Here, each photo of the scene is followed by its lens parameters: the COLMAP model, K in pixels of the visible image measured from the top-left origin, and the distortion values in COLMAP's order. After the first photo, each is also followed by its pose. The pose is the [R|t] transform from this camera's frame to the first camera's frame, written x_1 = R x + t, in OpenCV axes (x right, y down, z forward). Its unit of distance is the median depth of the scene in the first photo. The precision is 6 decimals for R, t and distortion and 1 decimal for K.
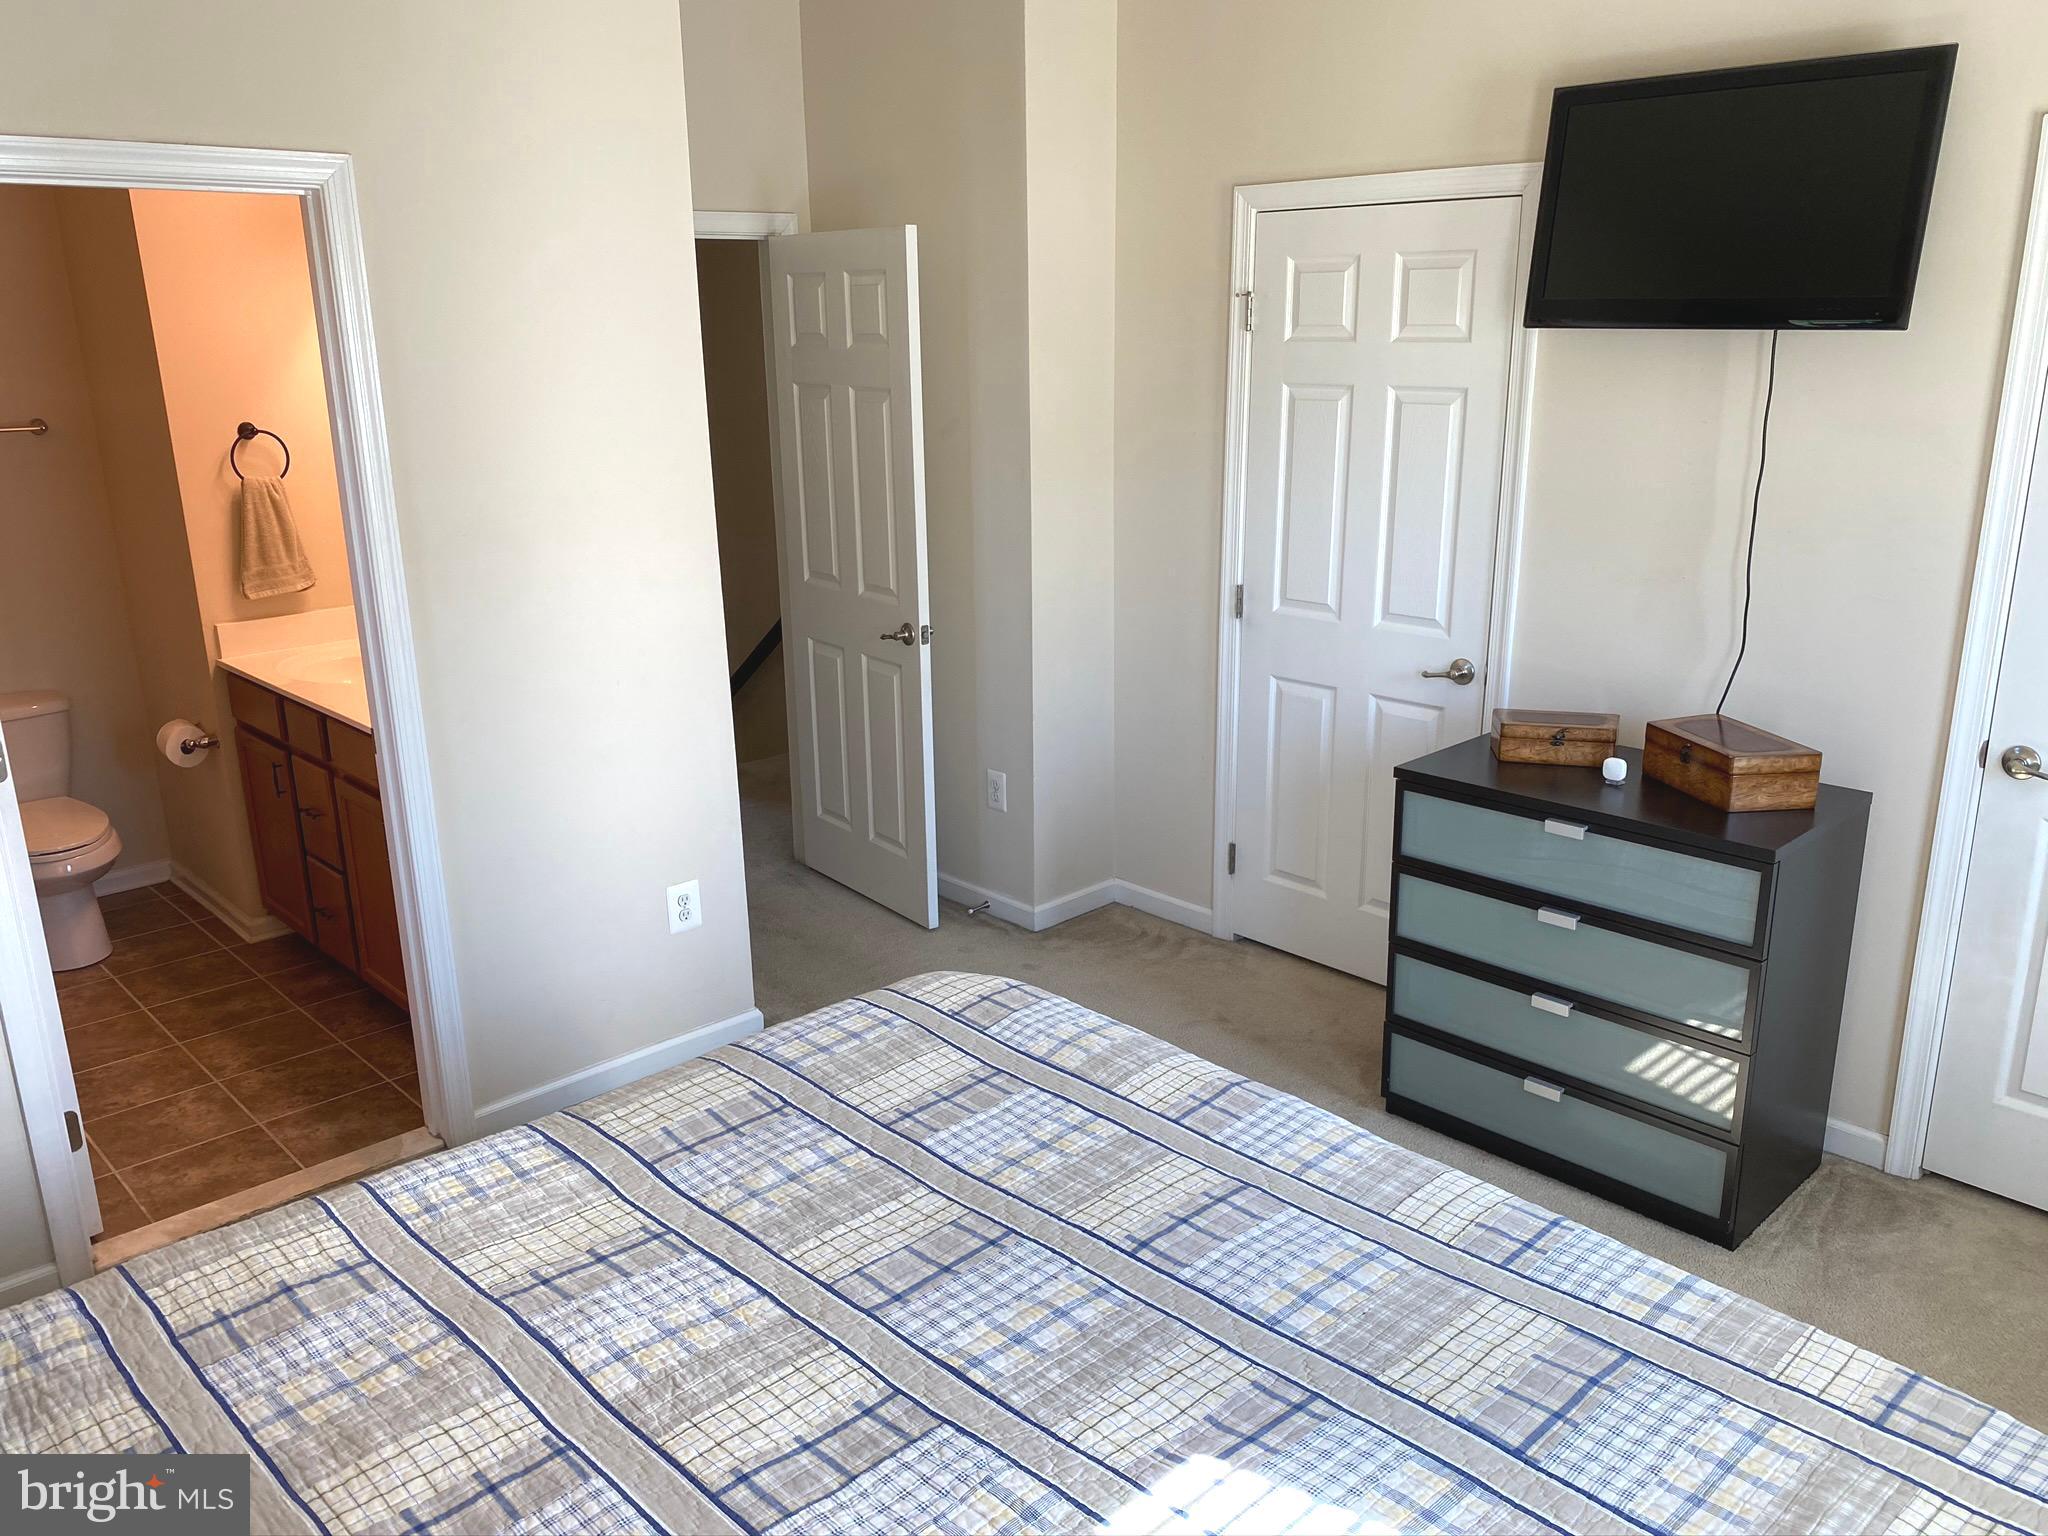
lens RADIAL K [[1559.4, 0, 1025.8], [0, 1559.4, 767.0], [0, 0, 1]] dist [0.030341, -0.051764]
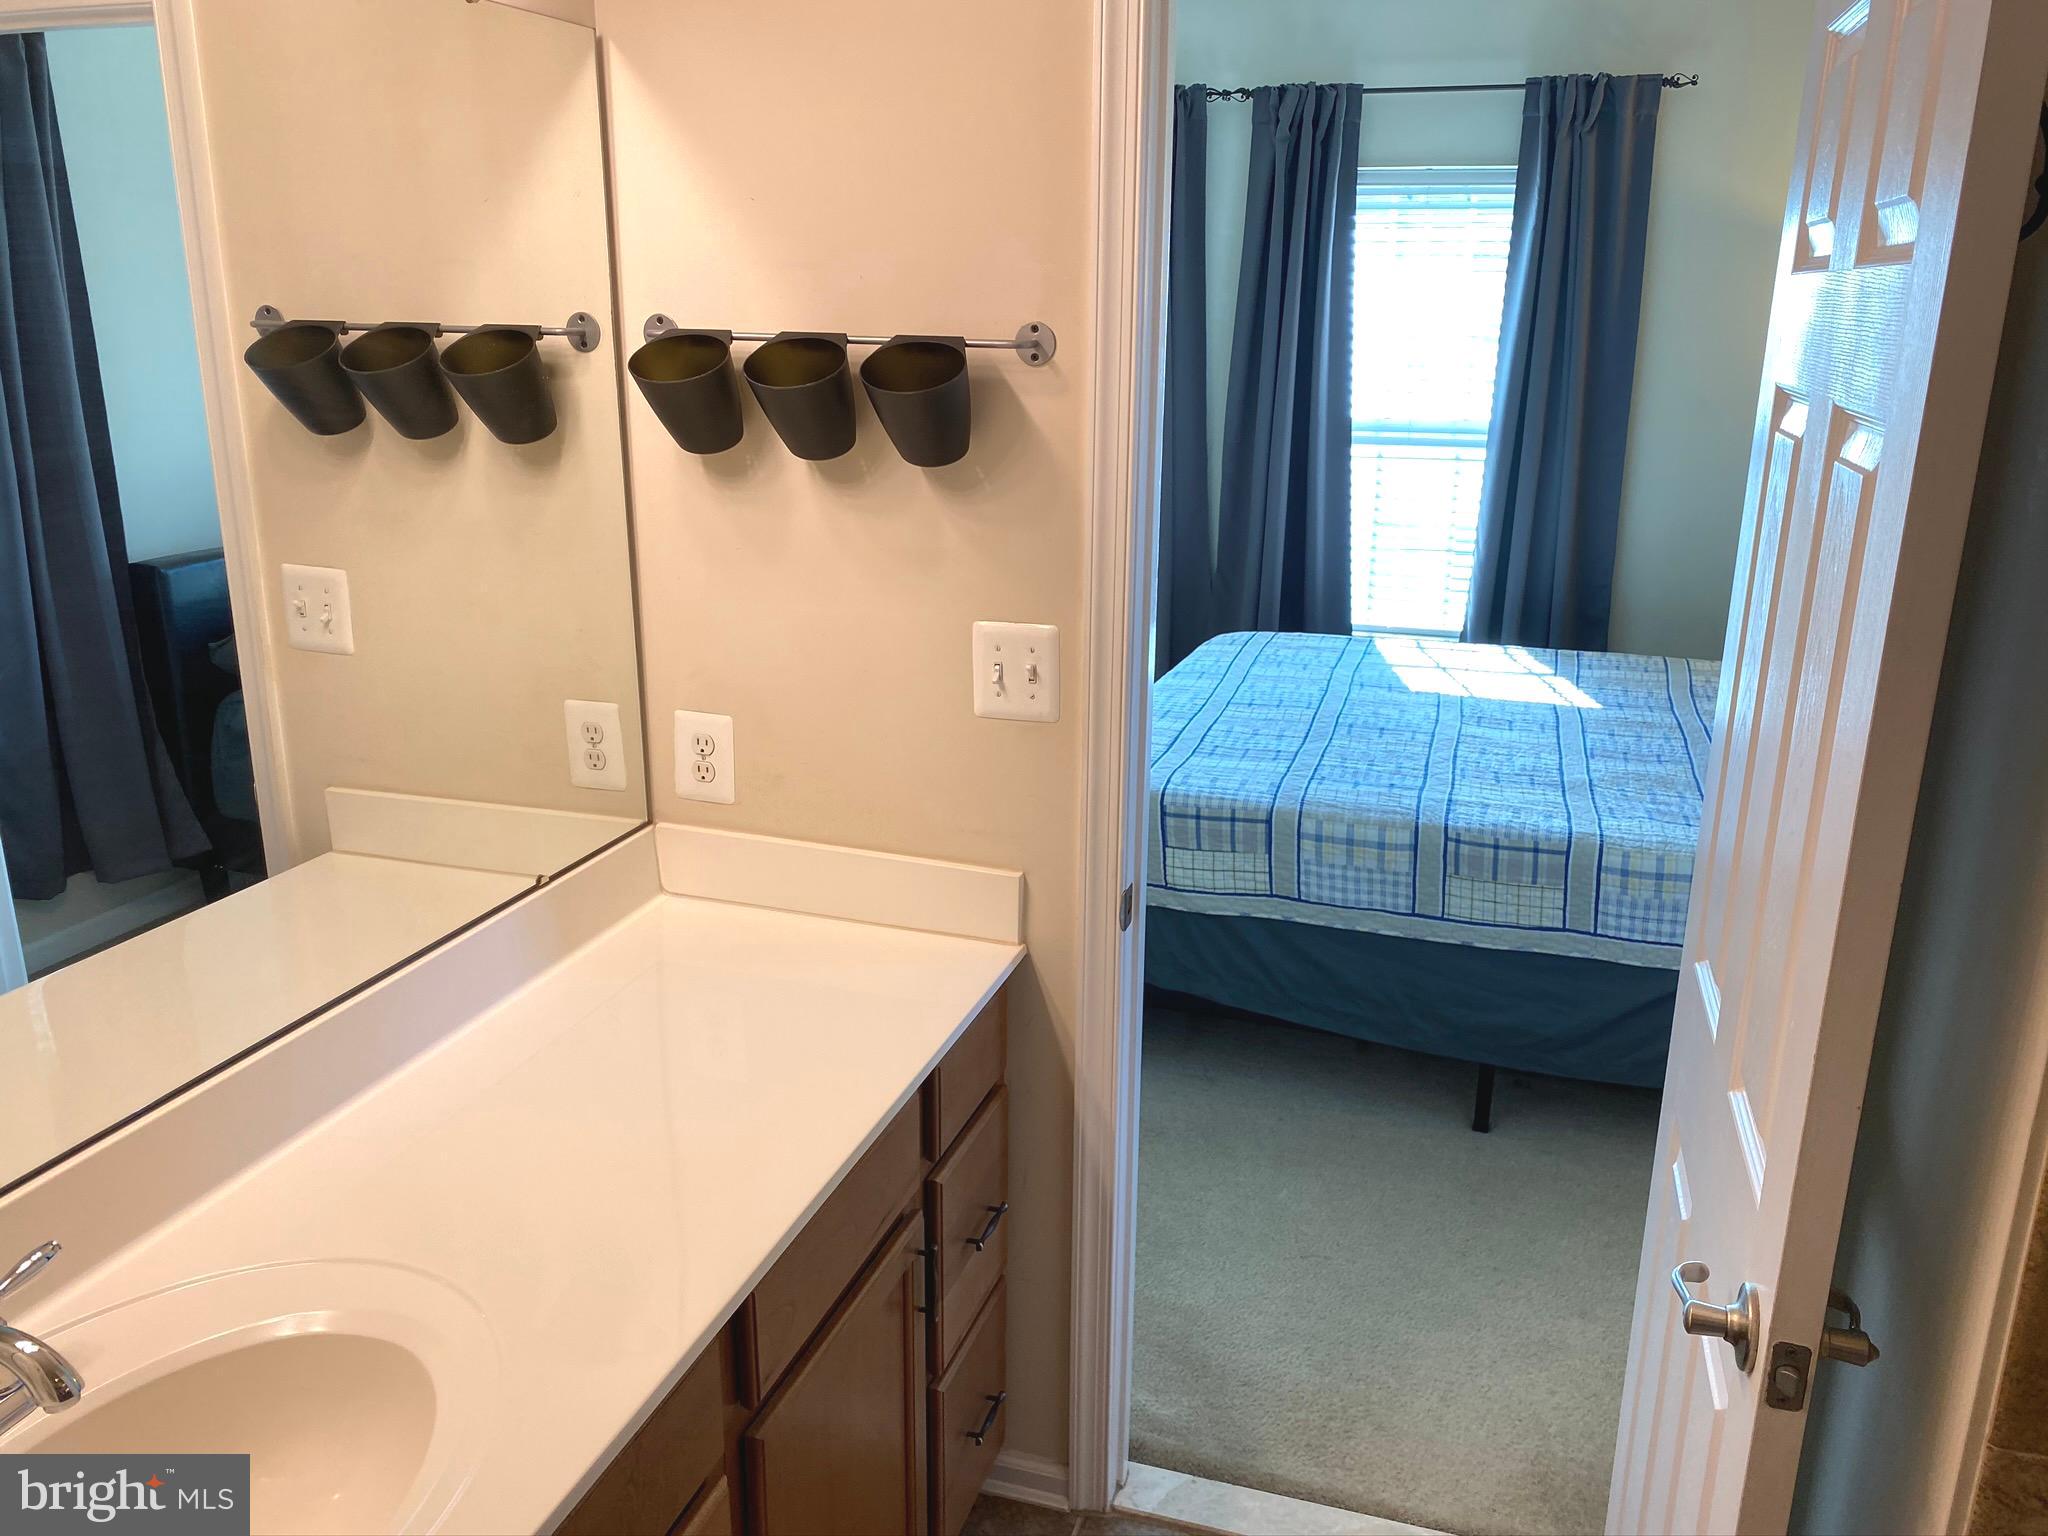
lens RADIAL K [[1559.4, 0, 1030.1], [0, 1559.4, 767.1], [0, 0, 1]] dist [0.030341, -0.051764]
pose [[-0.484269, -0.240469, 0.841225, -1.101897], [0.237998, 0.889025, 0.391141, -0.383674], [-0.841927, 0.389627, -0.373296, 1.536478]]
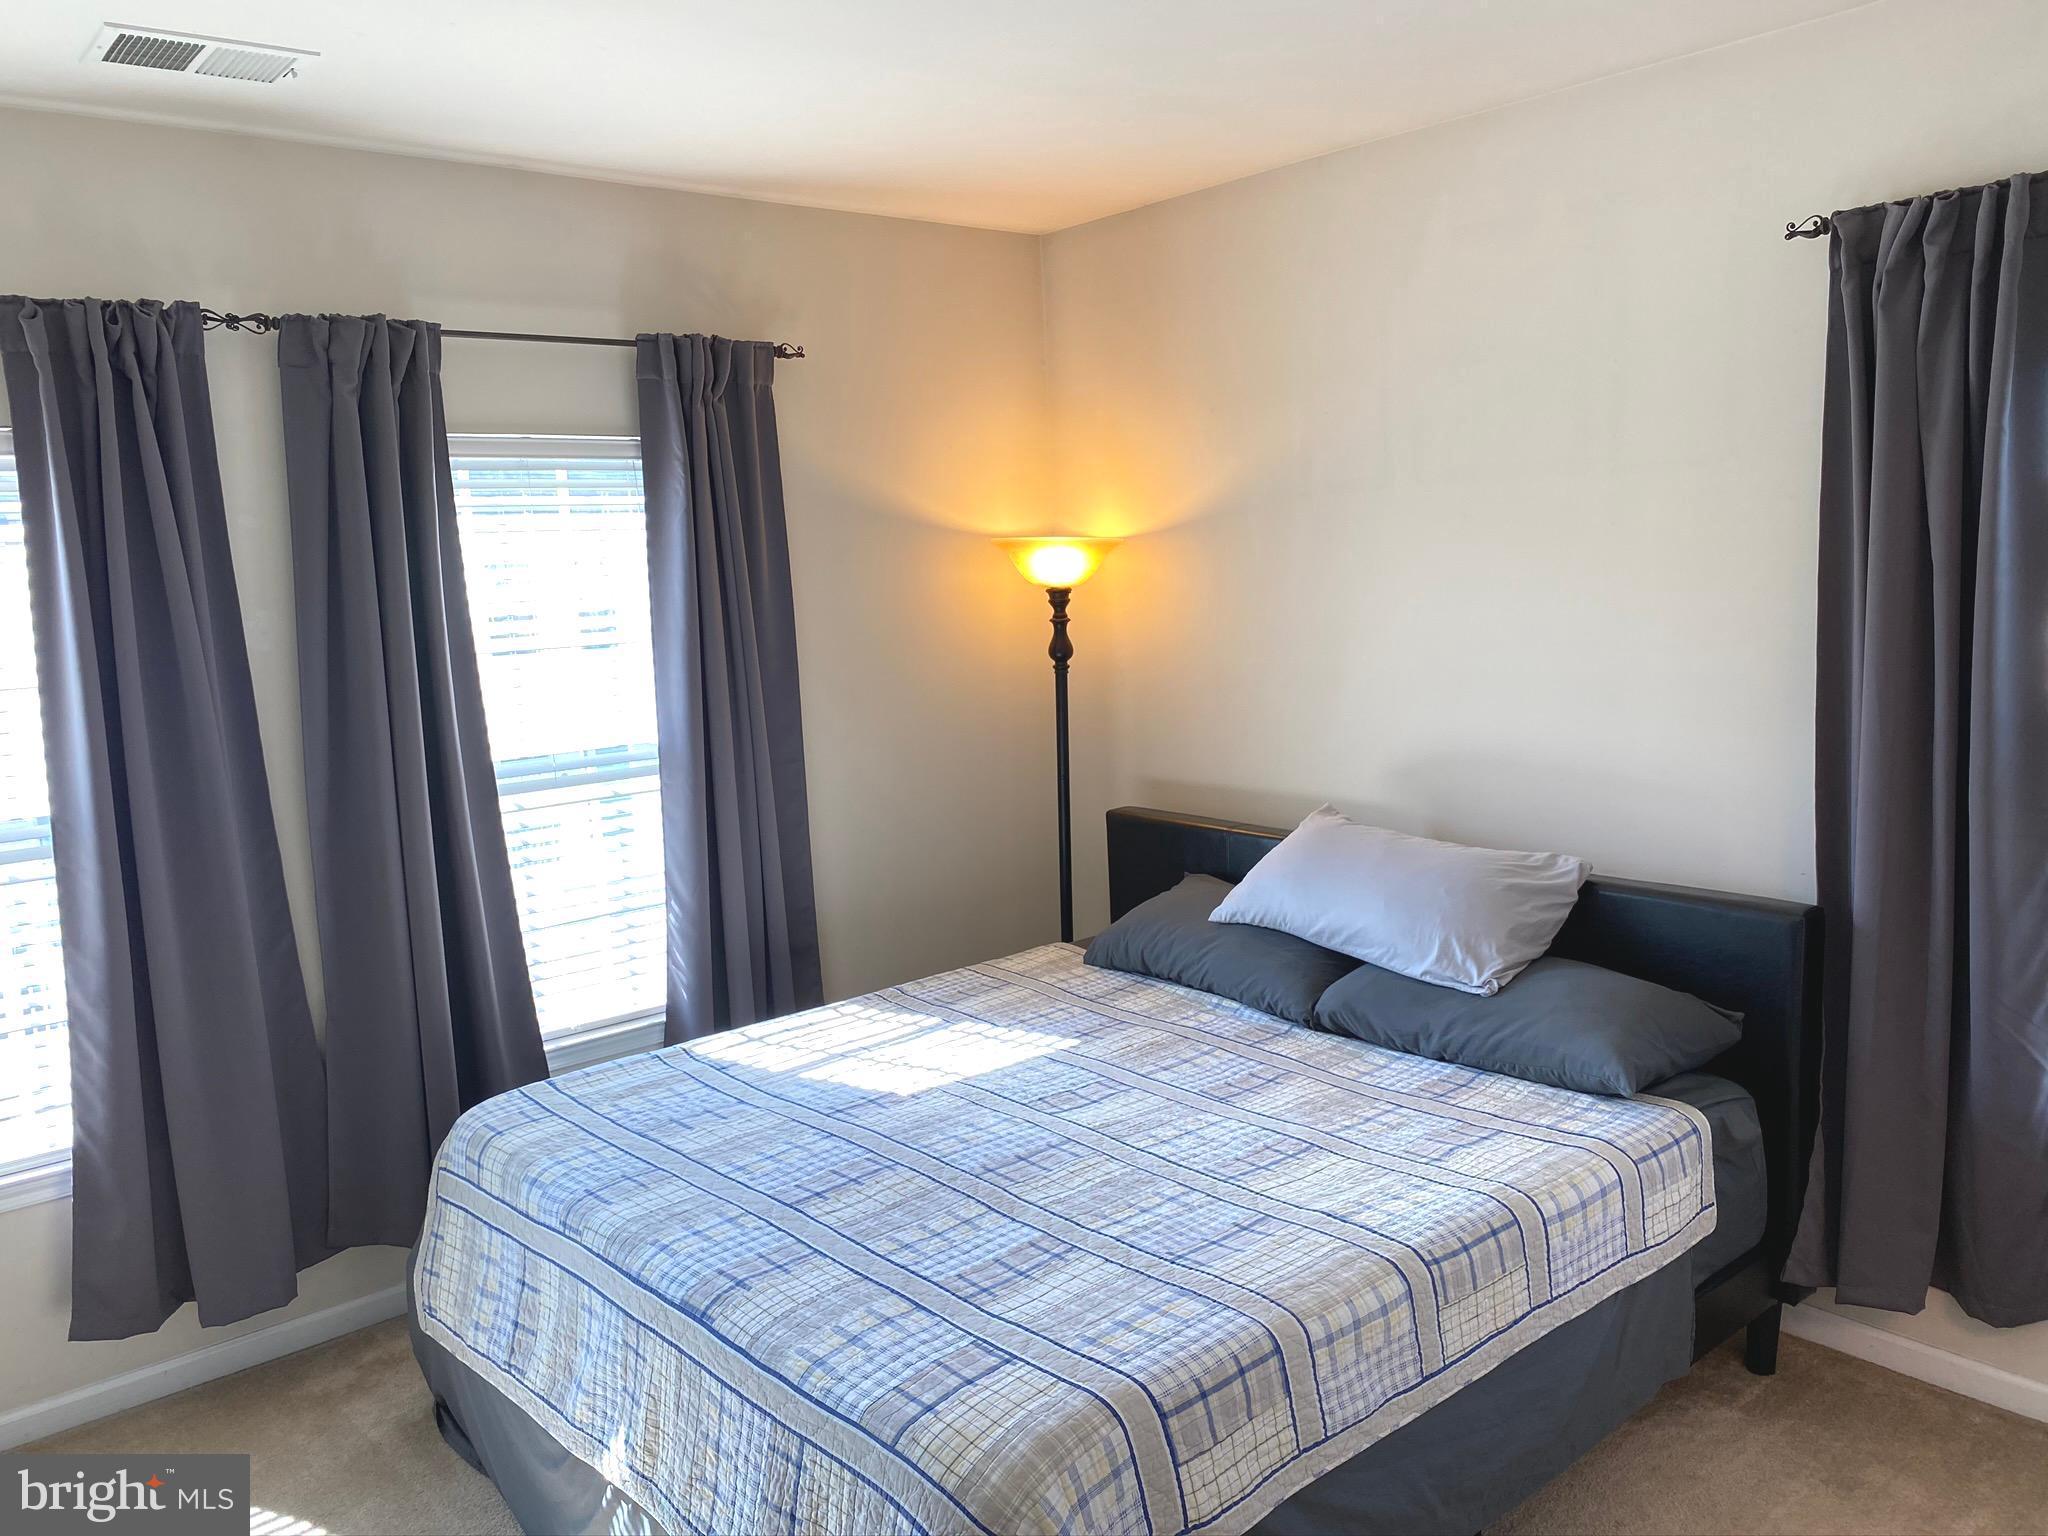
lens RADIAL K [[1559.4, 0, 1029.3], [0, 1559.4, 759.6], [0, 0, 1]] dist [0.030341, -0.051764]
pose [[-0.997028, 0.049656, 0.058905, -0.116805], [0.069177, 0.913559, 0.400780, -0.446856], [-0.033912, 0.403664, -0.914279, 1.572632]]
